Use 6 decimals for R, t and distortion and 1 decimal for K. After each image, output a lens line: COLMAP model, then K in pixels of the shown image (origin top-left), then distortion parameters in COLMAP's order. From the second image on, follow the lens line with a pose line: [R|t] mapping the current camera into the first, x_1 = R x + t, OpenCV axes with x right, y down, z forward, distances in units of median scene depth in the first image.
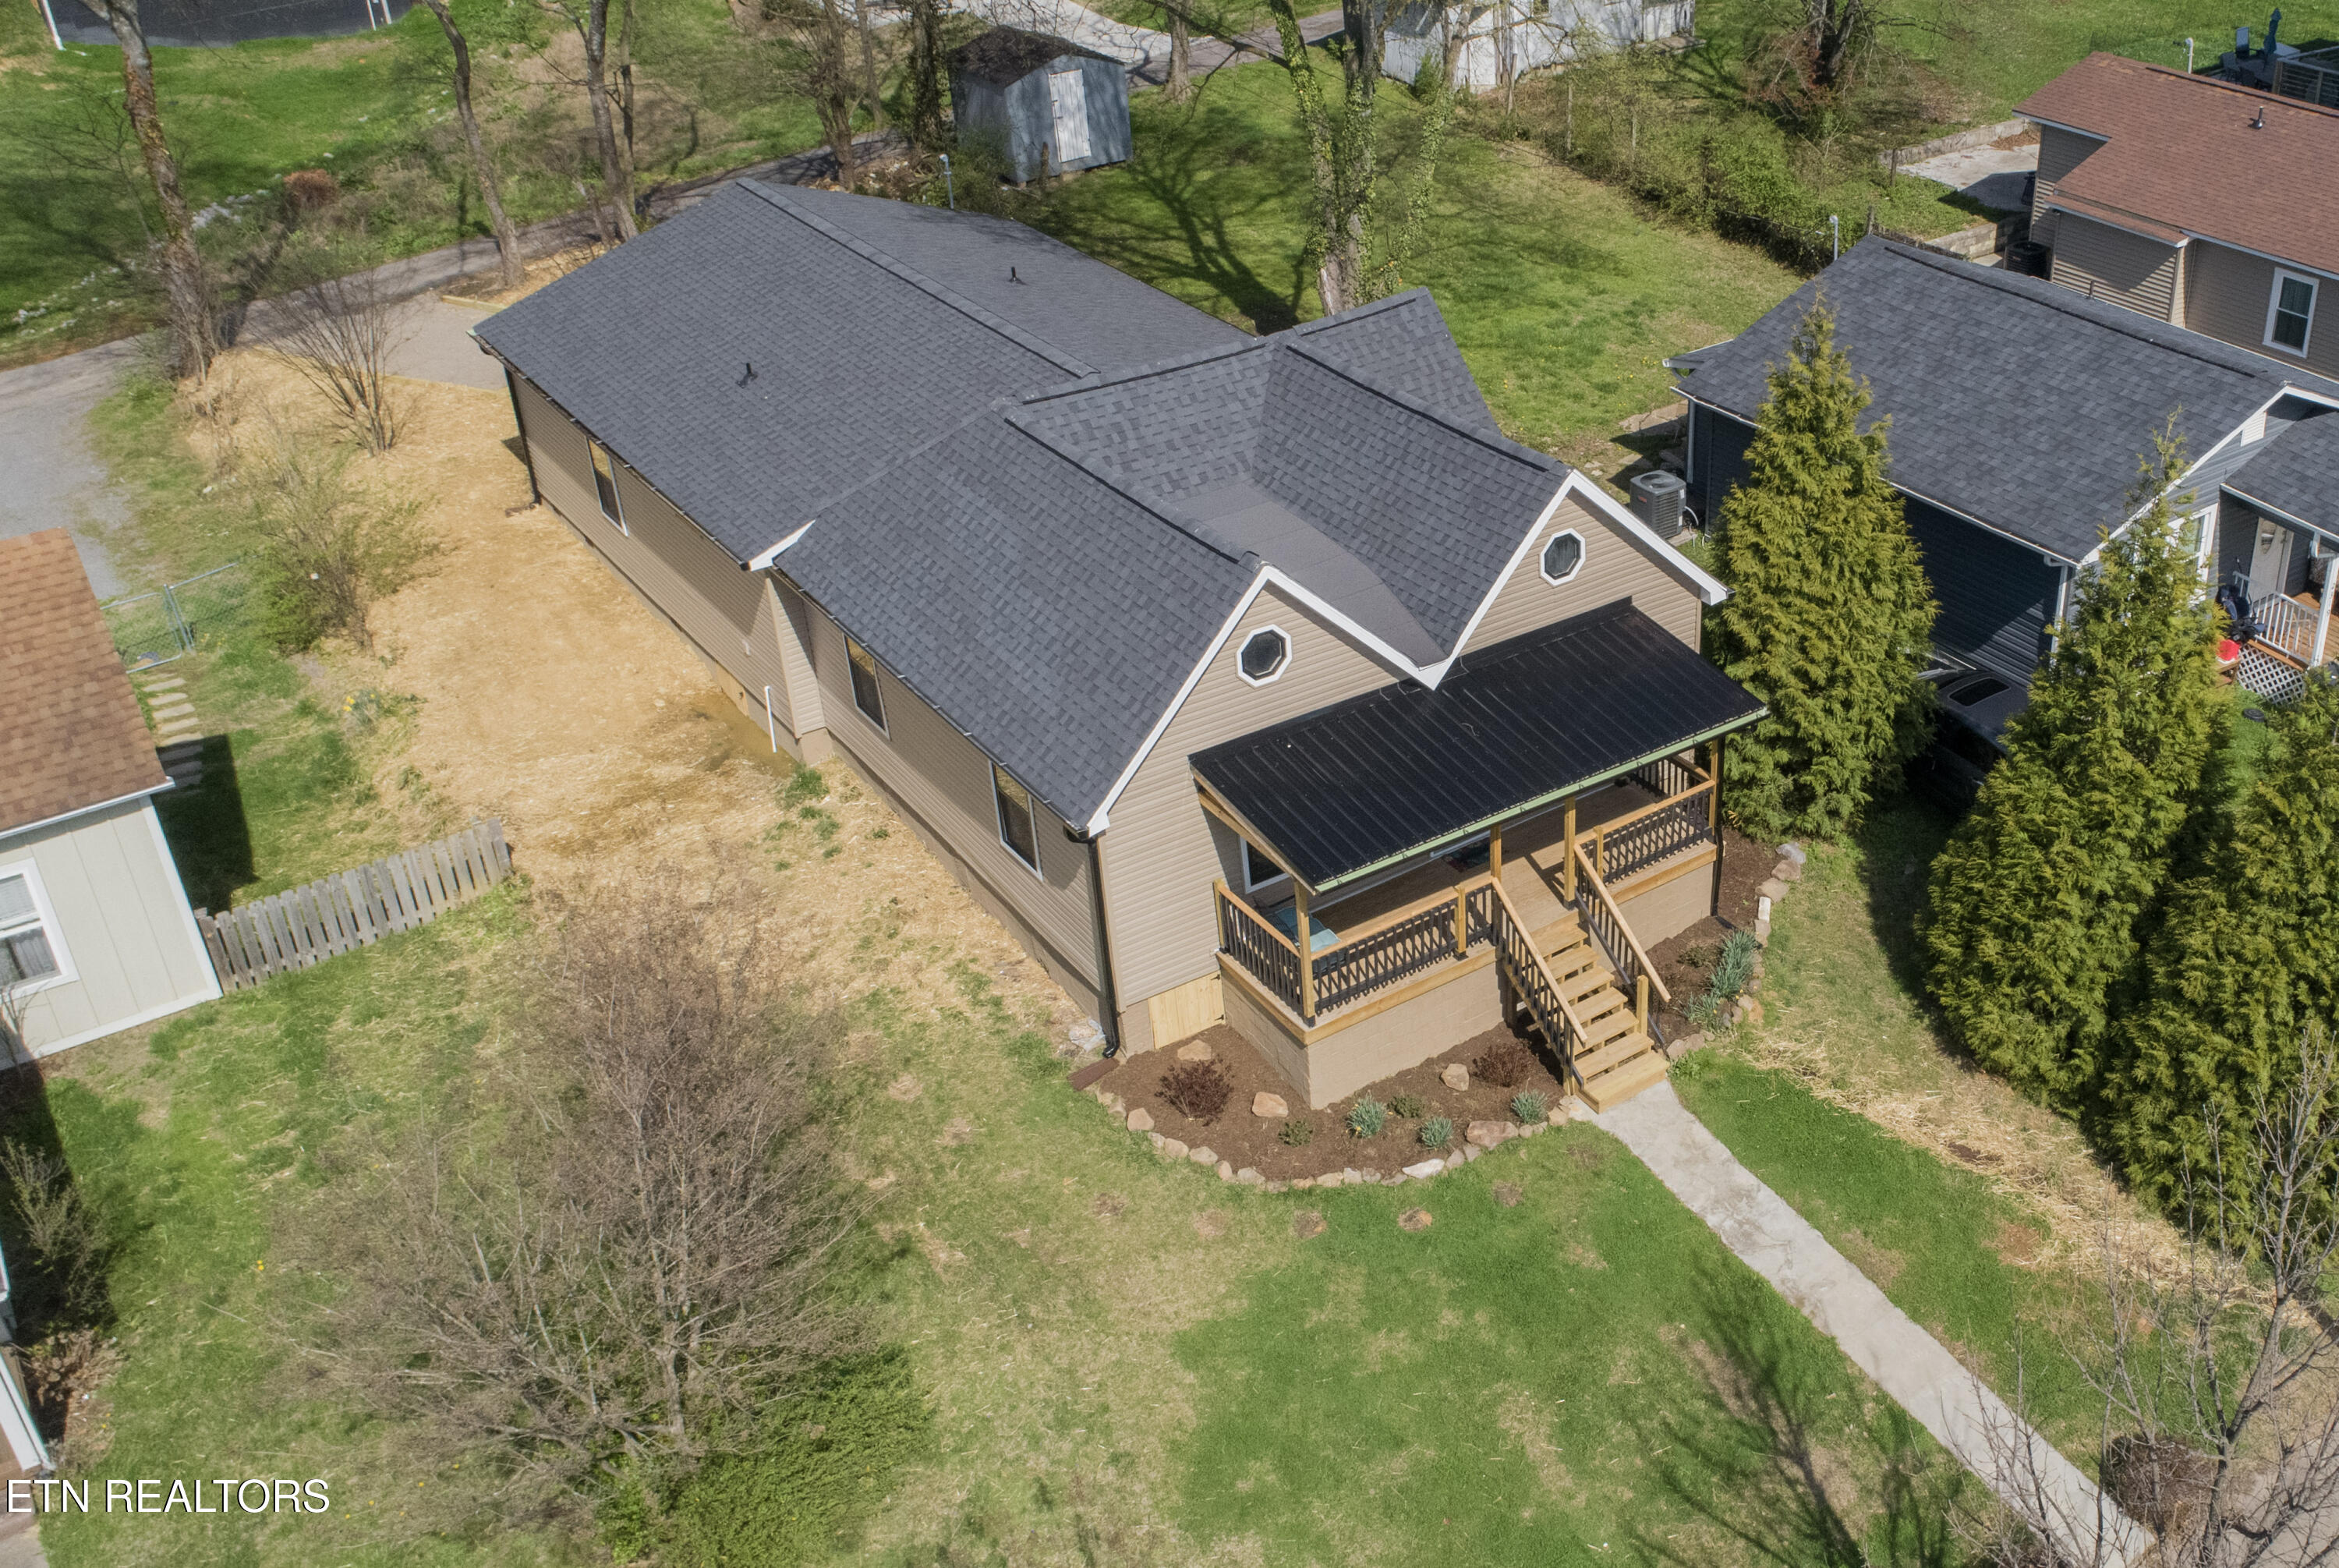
lens RADIAL K [[2093.1, 0, 1169.5], [0, 2093.1, 784.0], [0, 0, 1]] dist [-0.001747, 0.003987]
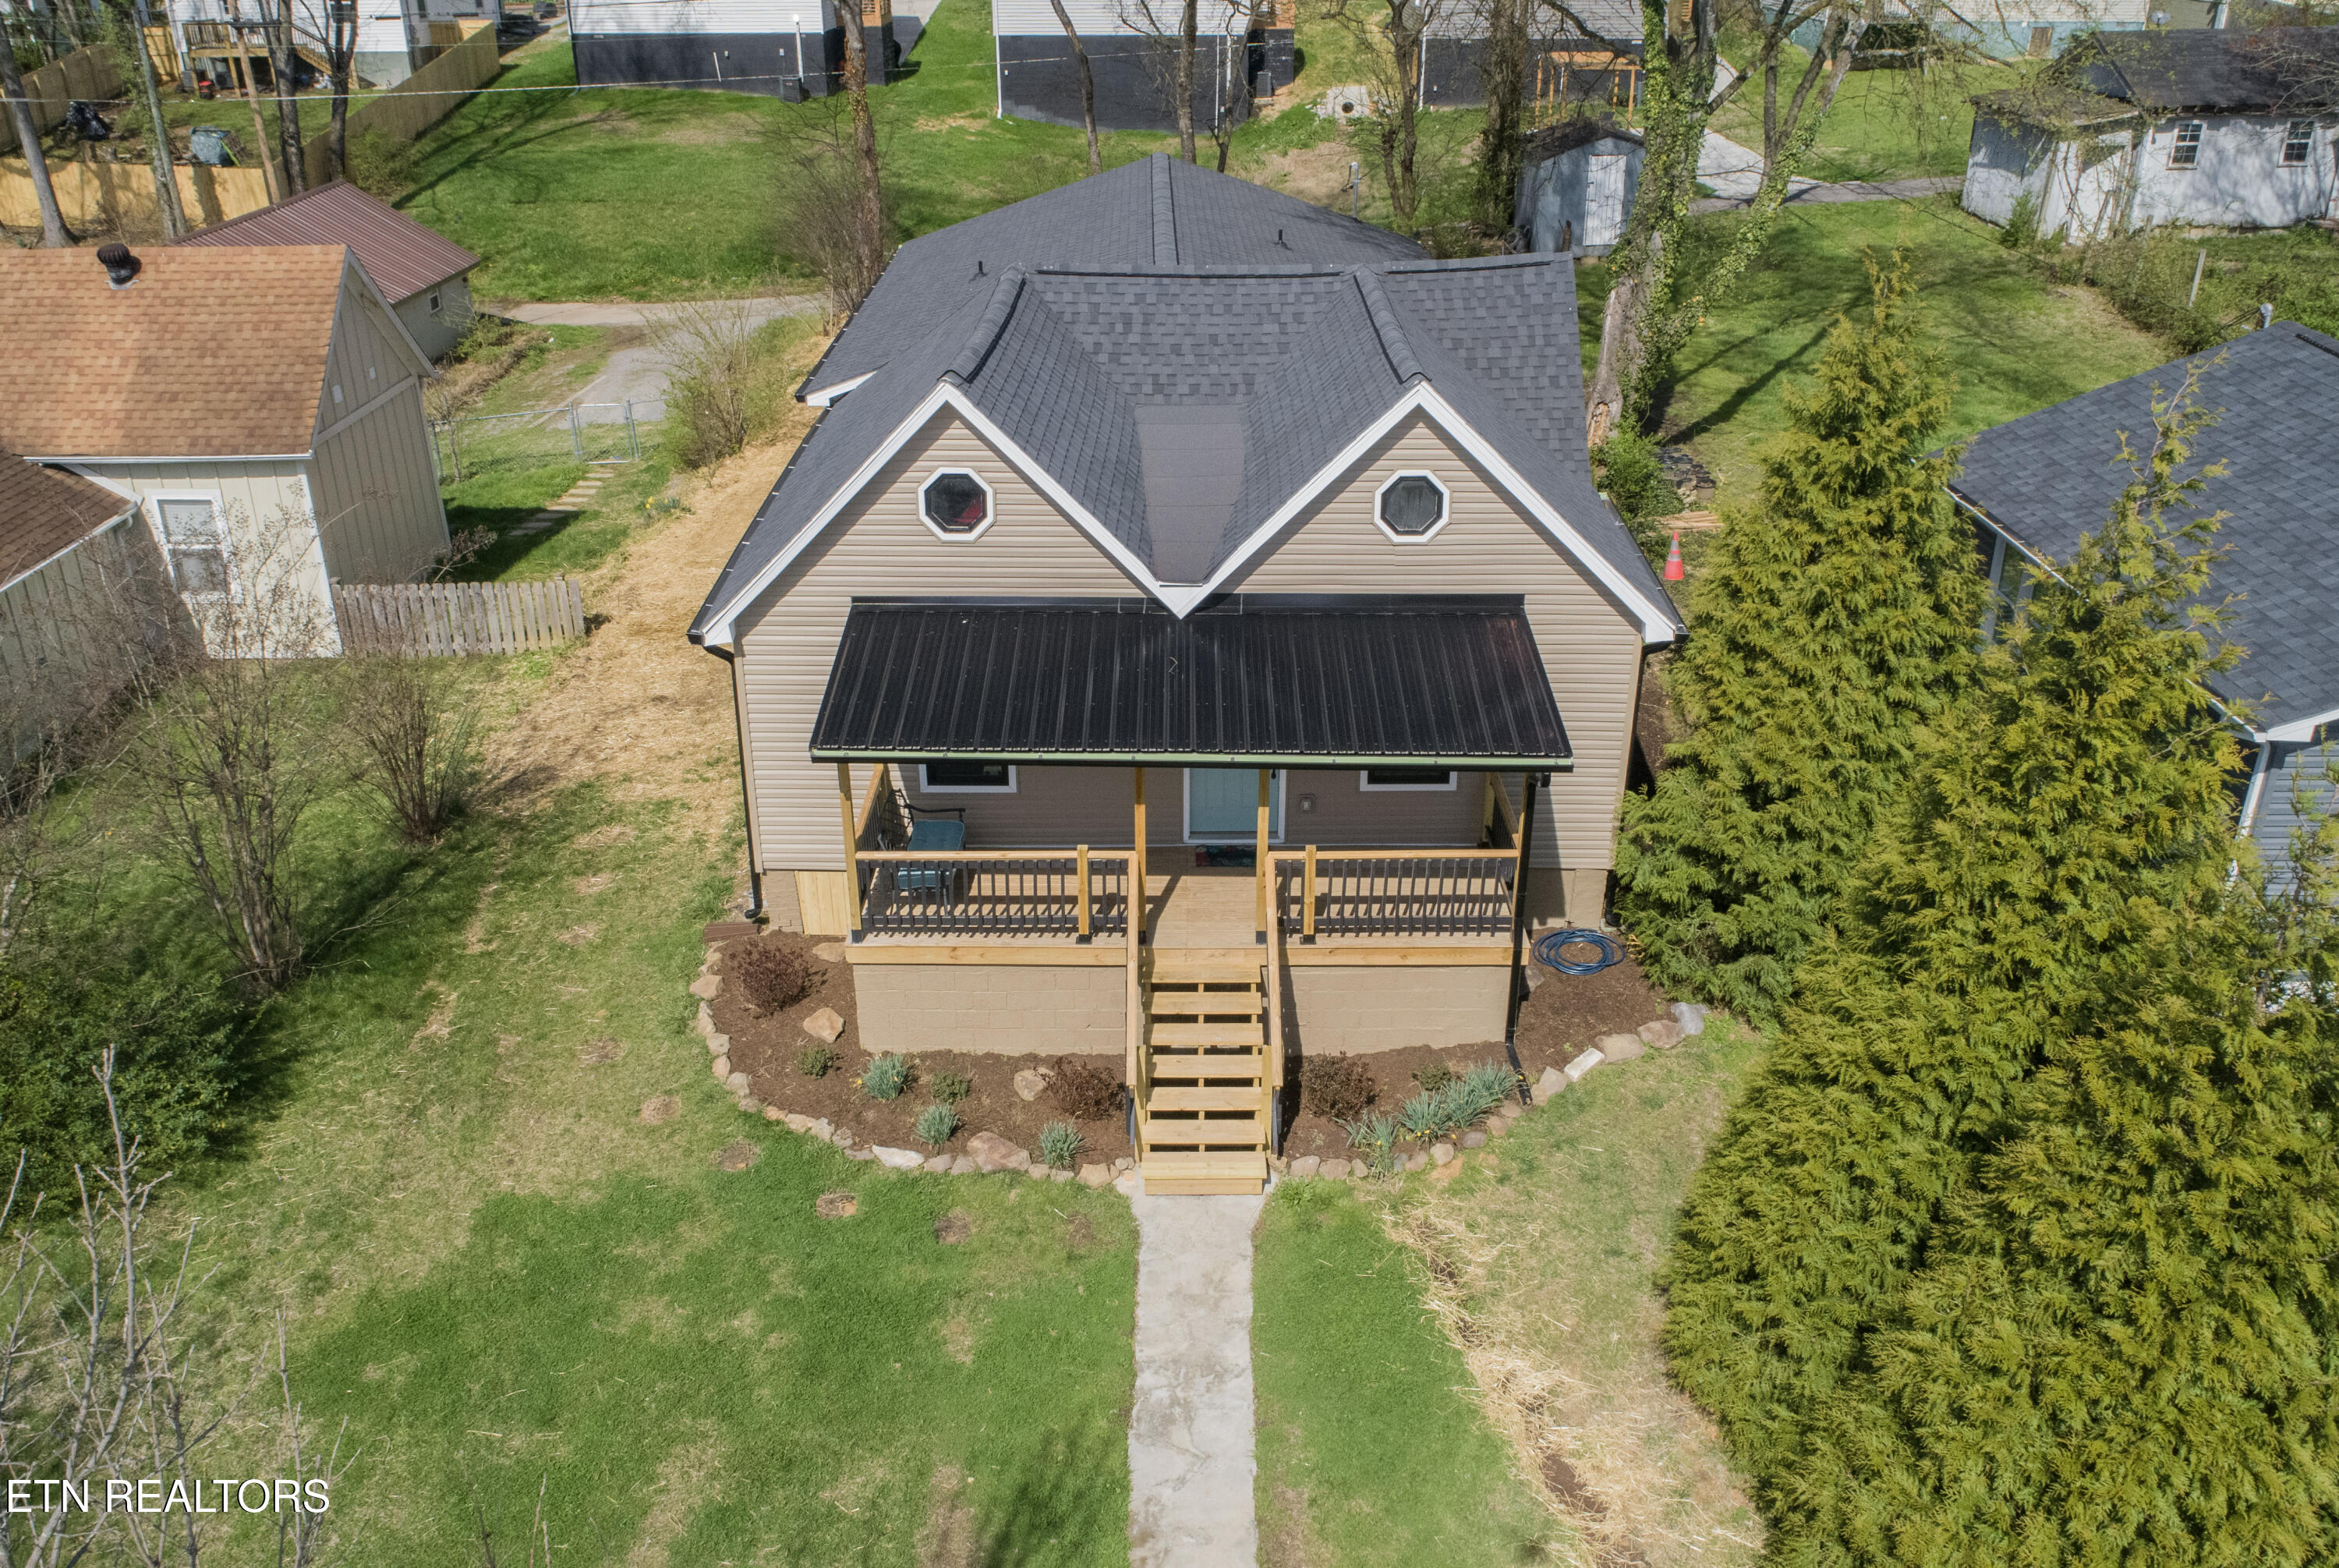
lens RADIAL K [[1656.3, 0, 1111.6], [0, 1656.3, 778.9], [0, 0, 1]] dist [0.004191, 0.003689]
pose [[0.824760, 0.291244, -0.484714, 0.439490], [-0.322206, 0.946449, 0.020434, 0.008541], [0.464708, 0.139324, 0.874434, 0.454692]]
